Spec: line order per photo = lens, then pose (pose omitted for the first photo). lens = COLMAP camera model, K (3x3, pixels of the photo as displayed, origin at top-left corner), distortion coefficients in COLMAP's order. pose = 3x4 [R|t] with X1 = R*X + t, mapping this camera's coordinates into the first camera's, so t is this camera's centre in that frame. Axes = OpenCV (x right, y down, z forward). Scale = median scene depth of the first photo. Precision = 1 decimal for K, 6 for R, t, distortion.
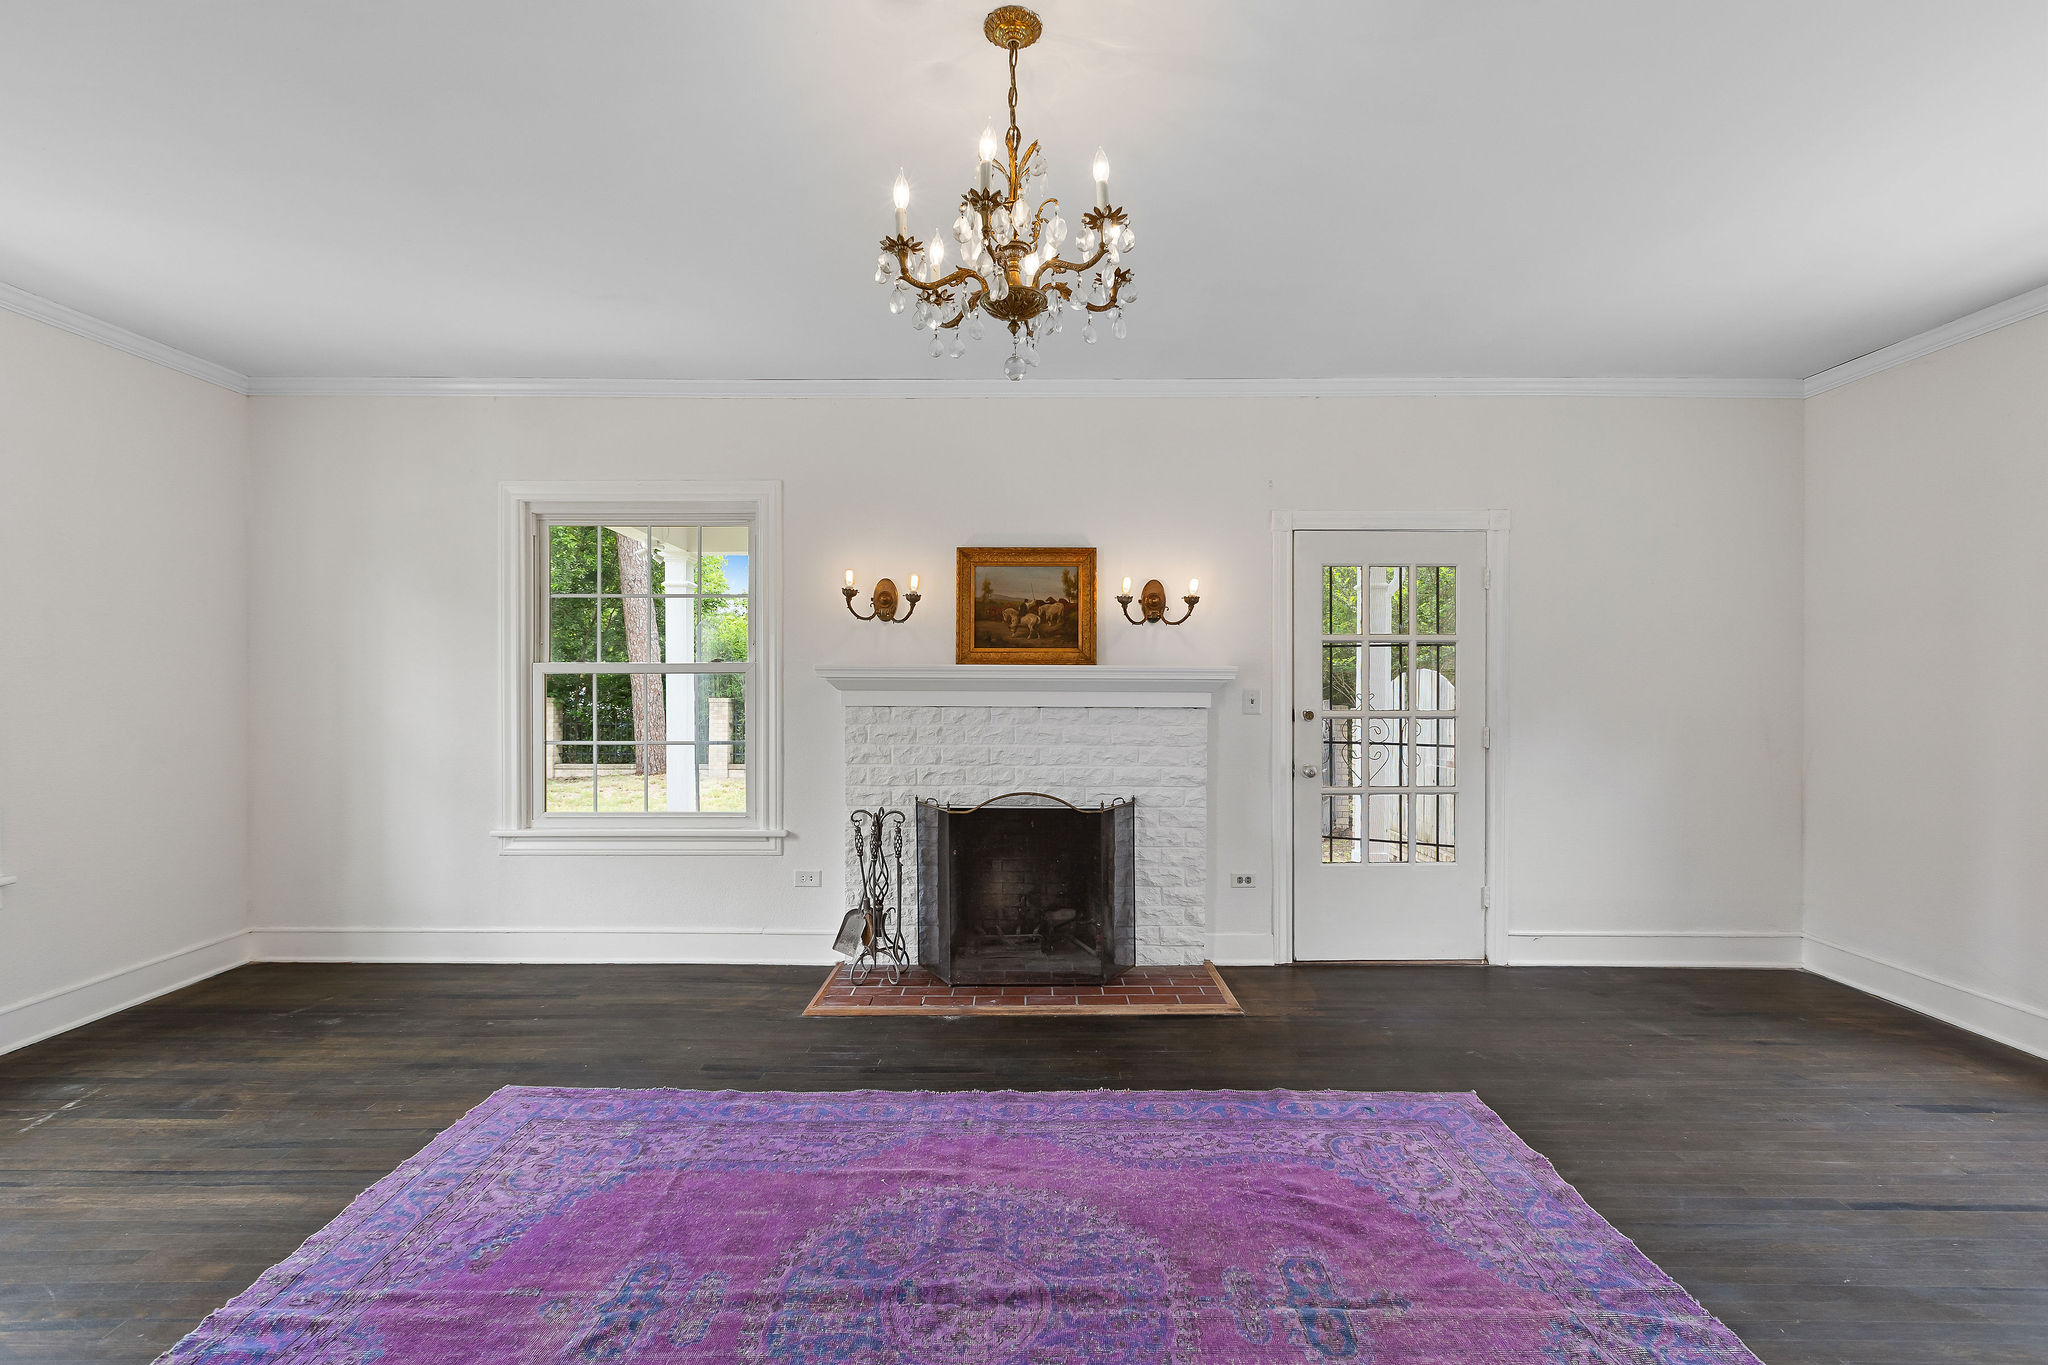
lens RADIAL K [[903.1, 0, 1021.1], [0, 903.1, 686.5], [0, 0, 1]] dist [-0.001600, -0.000424]
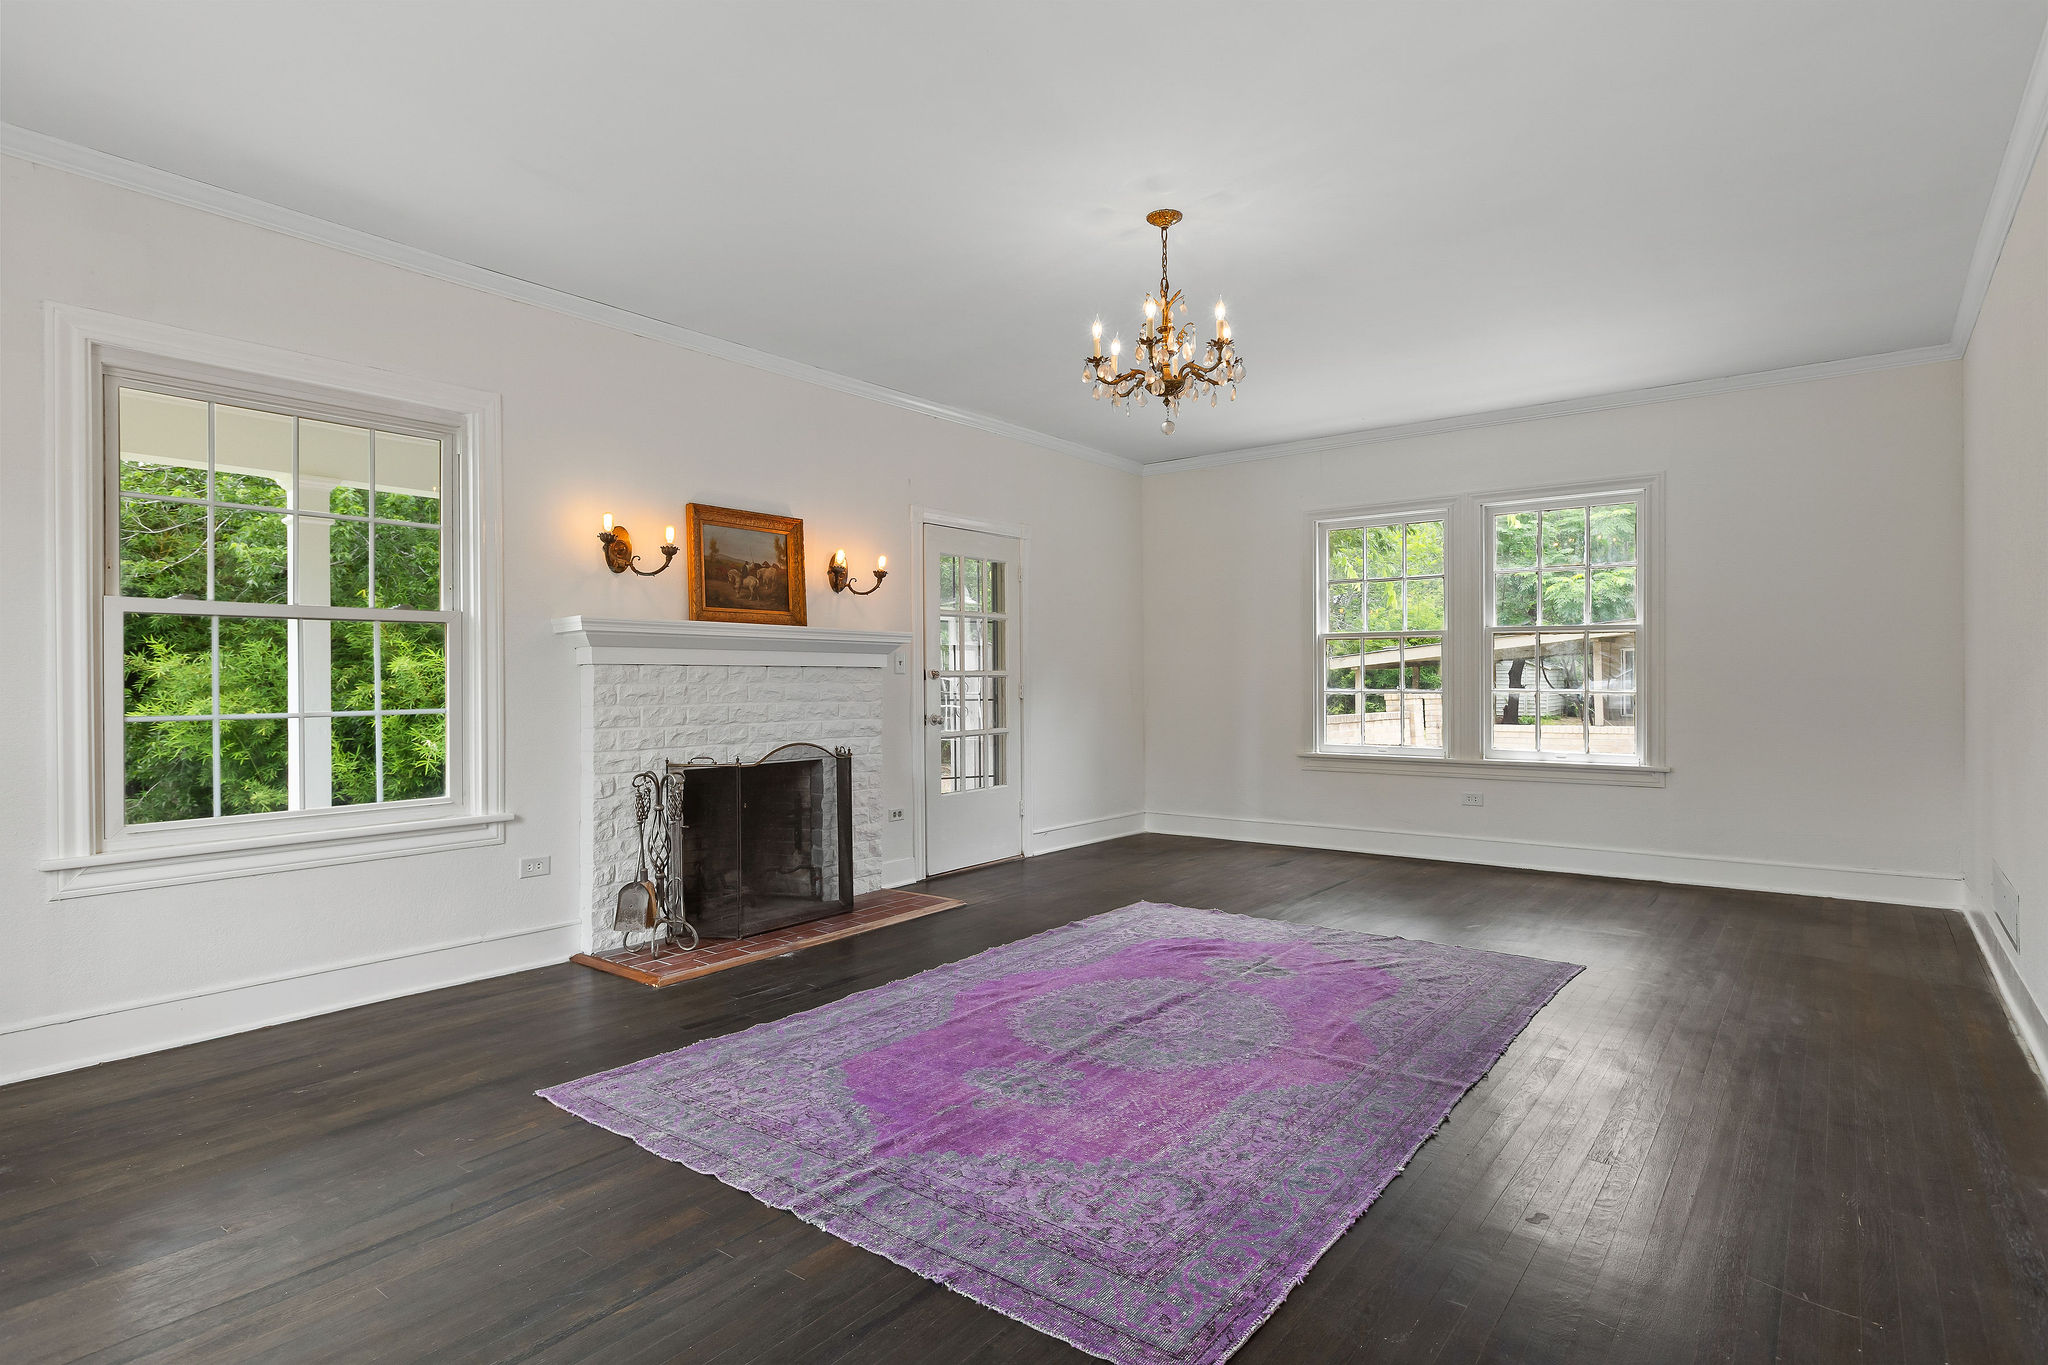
lens RADIAL K [[1055.6, 0, 1024.1], [0, 1055.6, 679.0], [0, 0, 1]] dist [0.000214, 0.000071]
pose [[0.612171, -0.004007, 0.790715, -0.760635], [0.014512, 0.999876, -0.006167, 0.049359], [-0.790592, 0.015250, 0.612153, 0.020792]]
